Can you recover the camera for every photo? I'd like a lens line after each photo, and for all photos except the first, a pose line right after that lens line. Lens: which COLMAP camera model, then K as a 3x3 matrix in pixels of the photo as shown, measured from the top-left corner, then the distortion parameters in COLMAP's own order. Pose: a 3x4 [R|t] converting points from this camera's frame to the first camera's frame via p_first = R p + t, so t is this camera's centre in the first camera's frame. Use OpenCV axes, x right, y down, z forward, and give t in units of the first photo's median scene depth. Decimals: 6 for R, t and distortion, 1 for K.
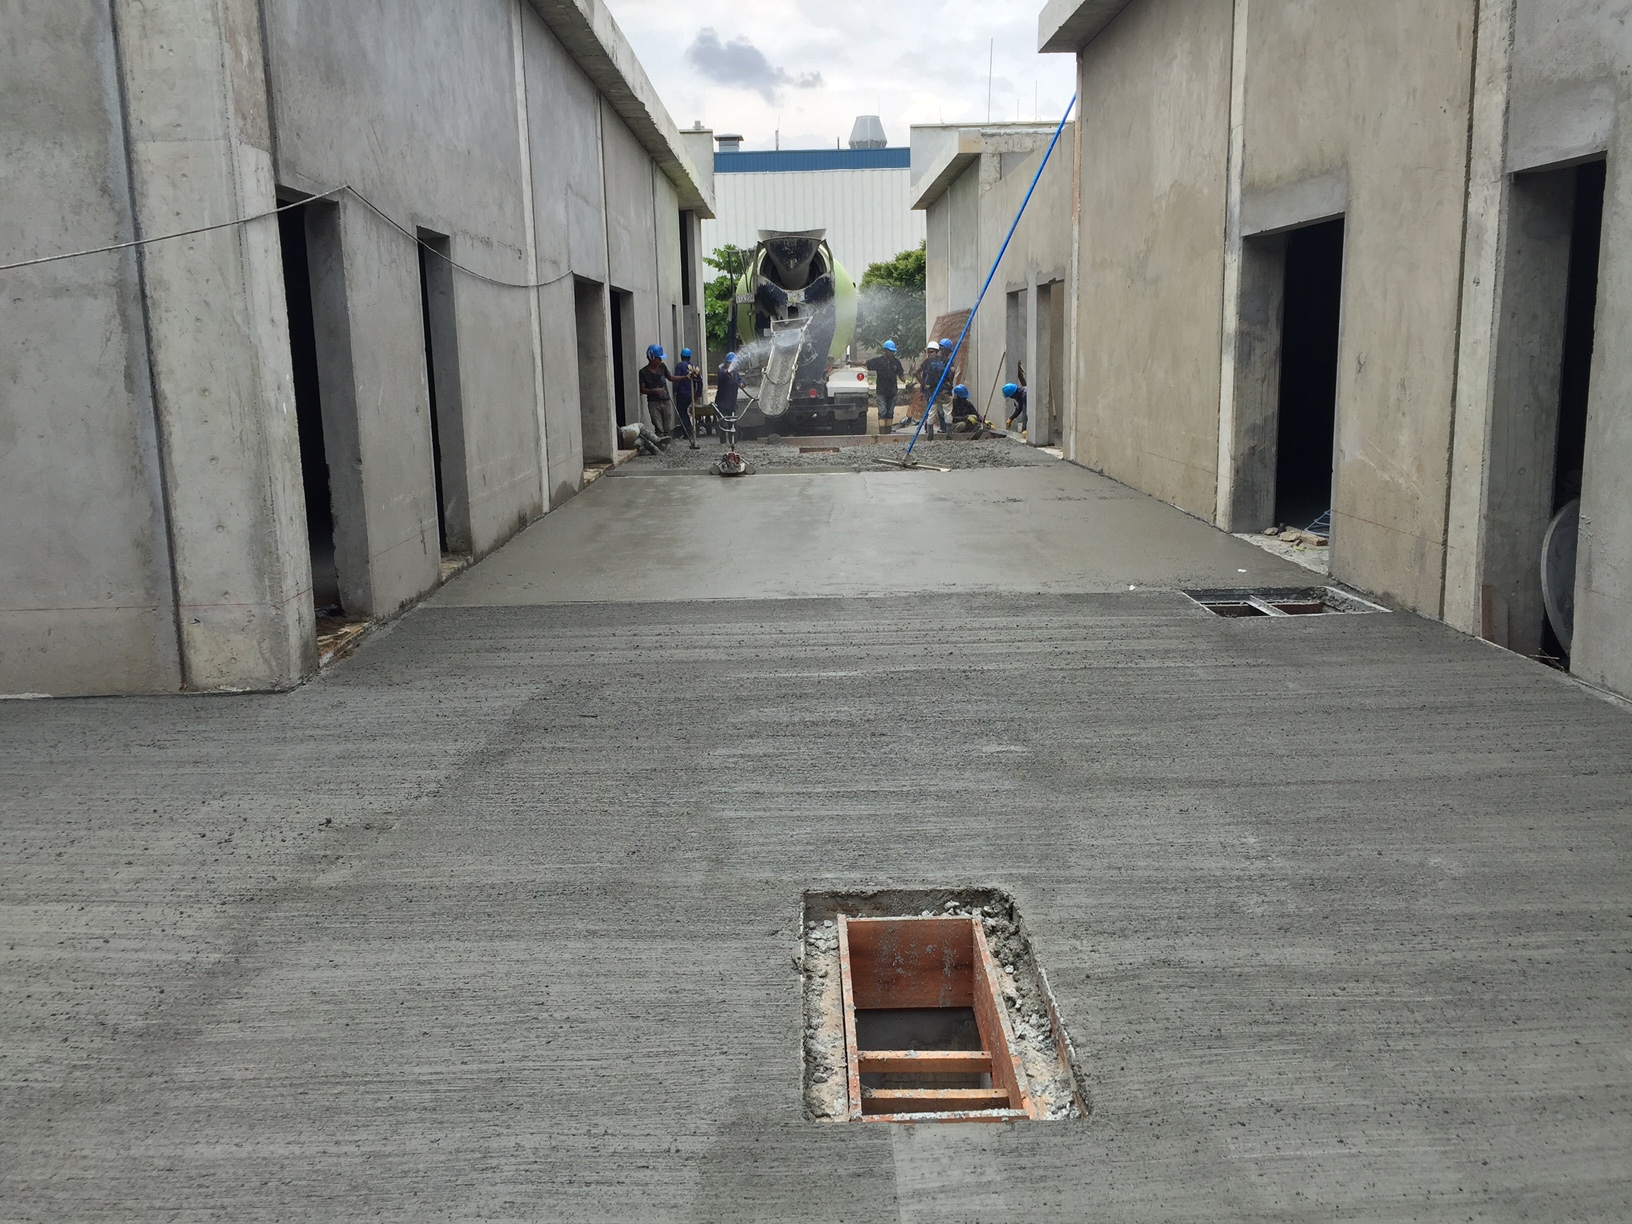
lens RADIAL K [[1395.0, 0, 811.7], [0, 1395.0, 614.6], [0, 0, 1]] dist [0.082313, -0.081111]
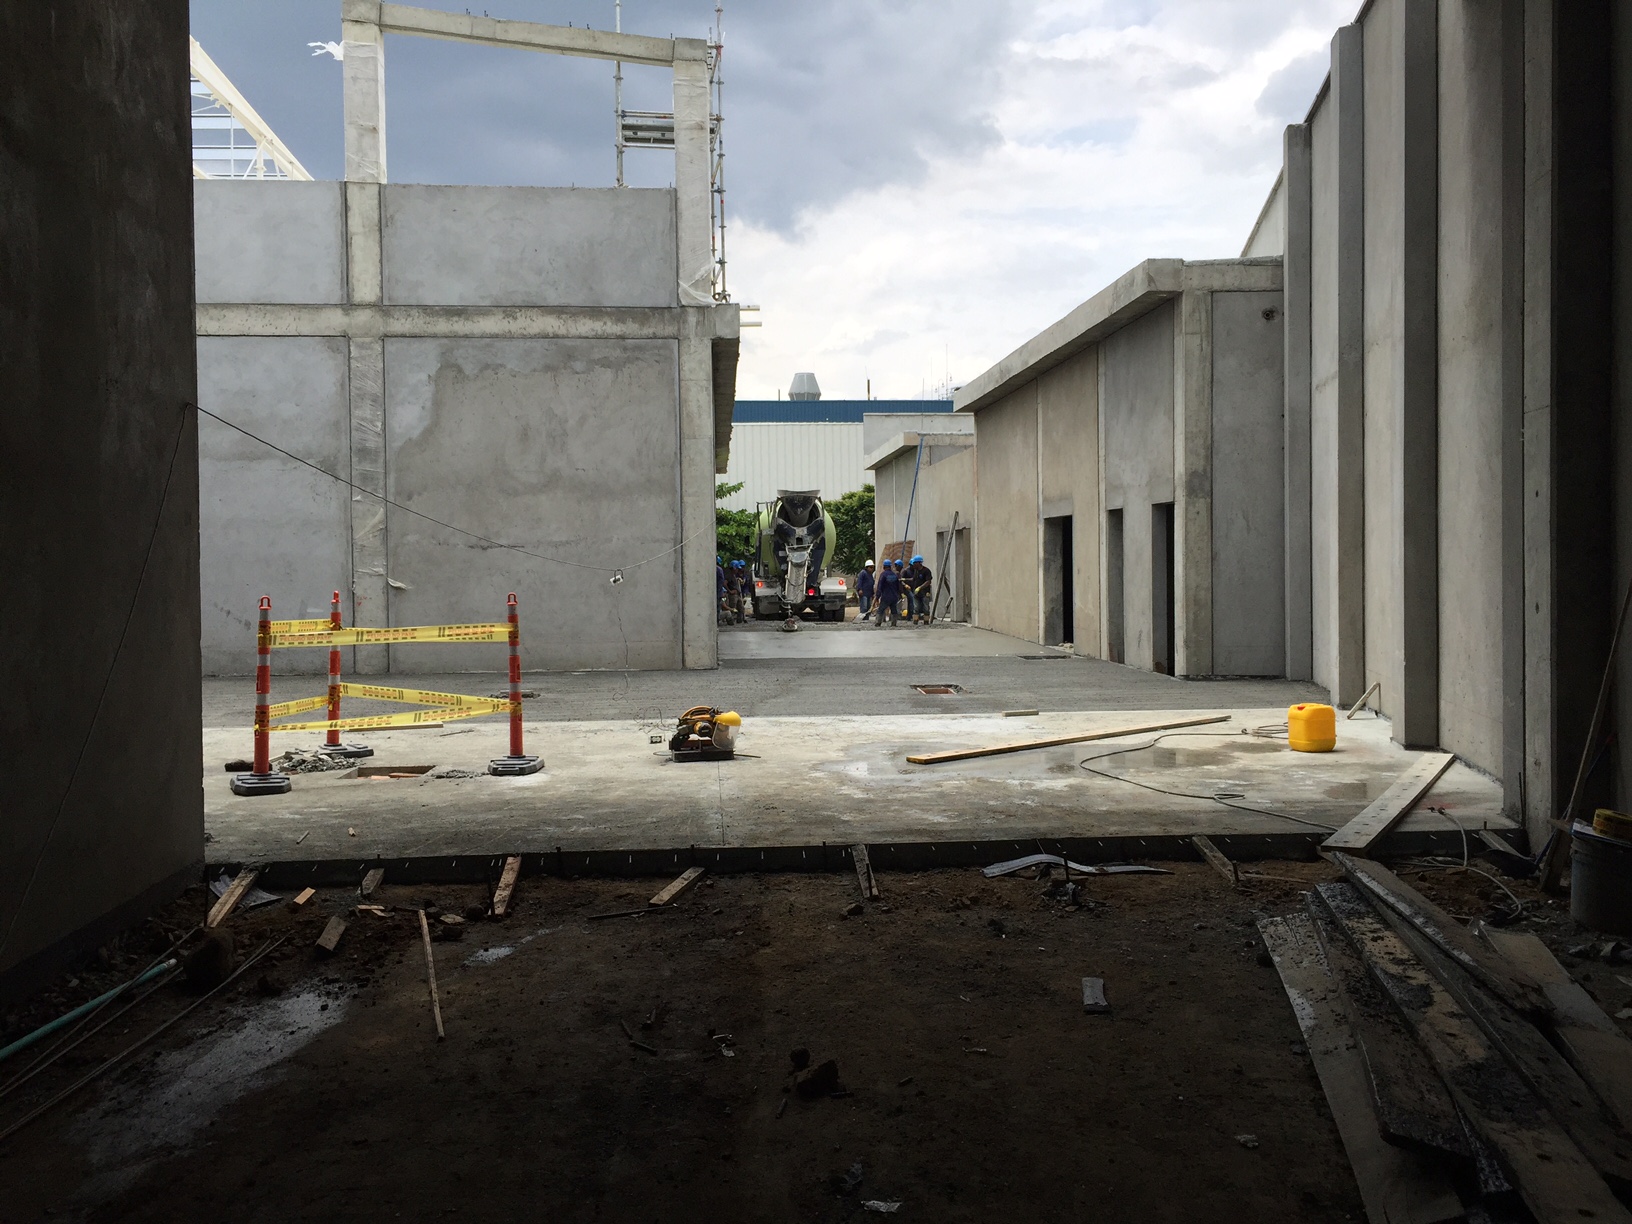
lens RADIAL K [[1395.0, 0, 816.4], [0, 1395.0, 605.4], [0, 0, 1]] dist [0.082313, -0.081111]
pose [[0.998062, 0.011838, 0.061098, -0.173768], [-0.001860, 0.986979, -0.160840, 0.204431], [-0.062207, 0.160414, 0.985088, -1.018908]]
